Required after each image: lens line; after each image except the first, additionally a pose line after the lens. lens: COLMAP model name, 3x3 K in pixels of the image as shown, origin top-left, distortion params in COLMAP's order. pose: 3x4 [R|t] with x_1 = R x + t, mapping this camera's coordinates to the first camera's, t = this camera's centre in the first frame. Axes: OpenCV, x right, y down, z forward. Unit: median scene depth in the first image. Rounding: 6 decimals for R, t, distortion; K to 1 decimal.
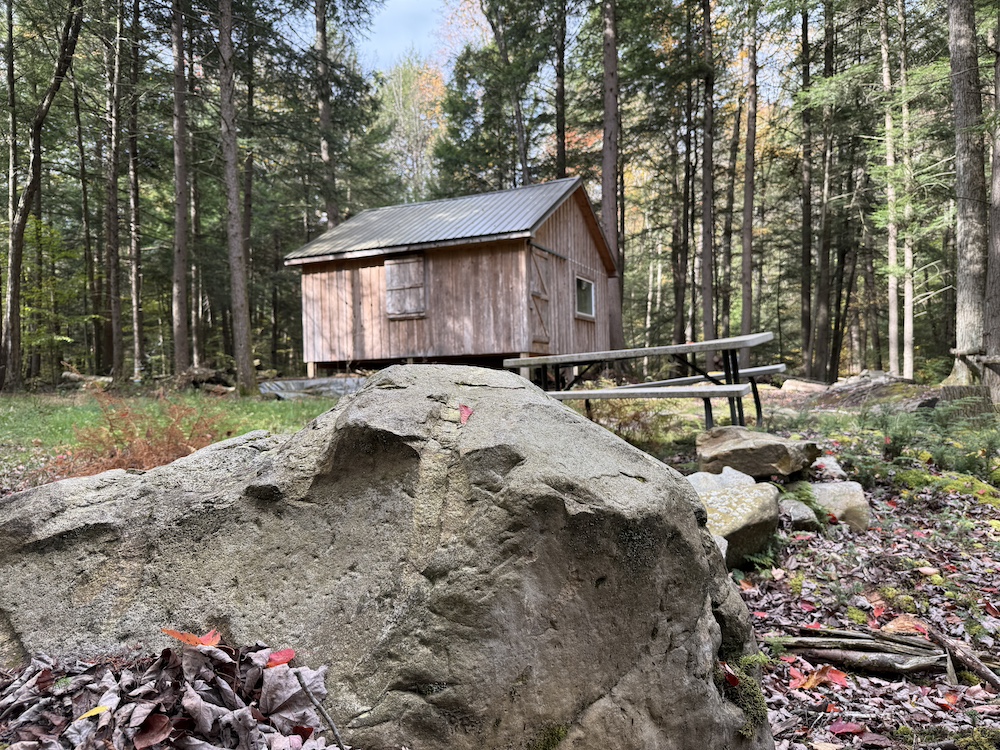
lens RADIAL K [[722.2, 0, 502.6], [0, 722.2, 373.5], [0, 0, 1]] dist [-0.008822, -0.003275]
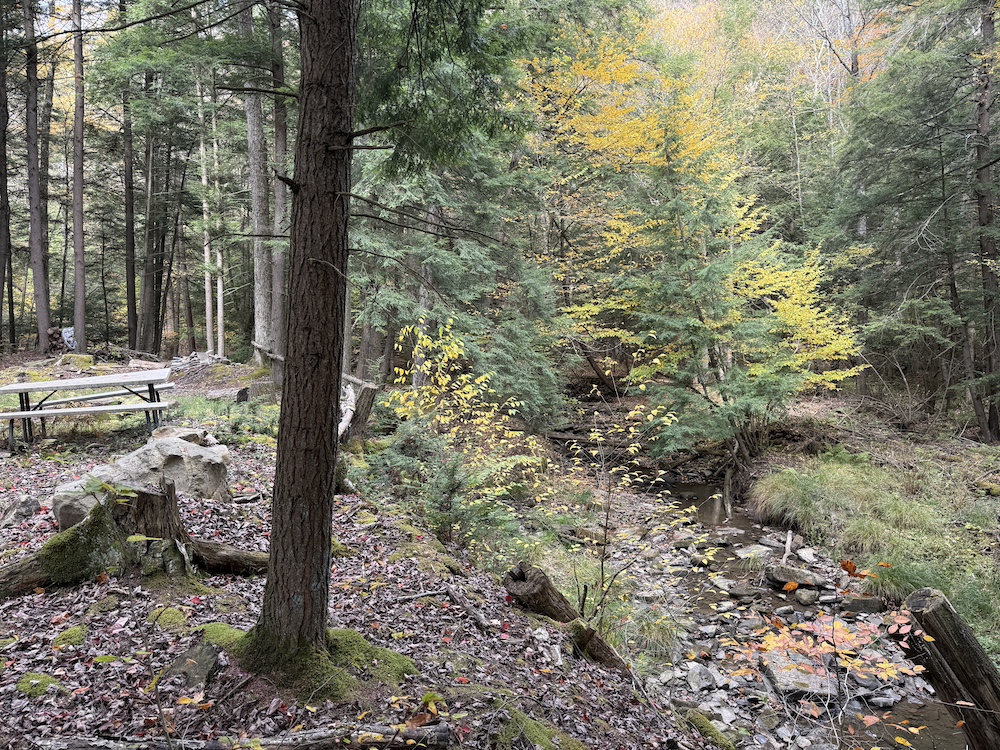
lens RADIAL K [[696.2, 0, 503.2], [0, 696.2, 373.9], [0, 0, 1]] dist [0.053898, -0.010612]
pose [[0.615444, -0.044517, 0.786923, -1.075018], [-0.014403, 0.997602, 0.067700, -0.358887], [-0.788049, -0.053000, 0.613327, -1.630671]]
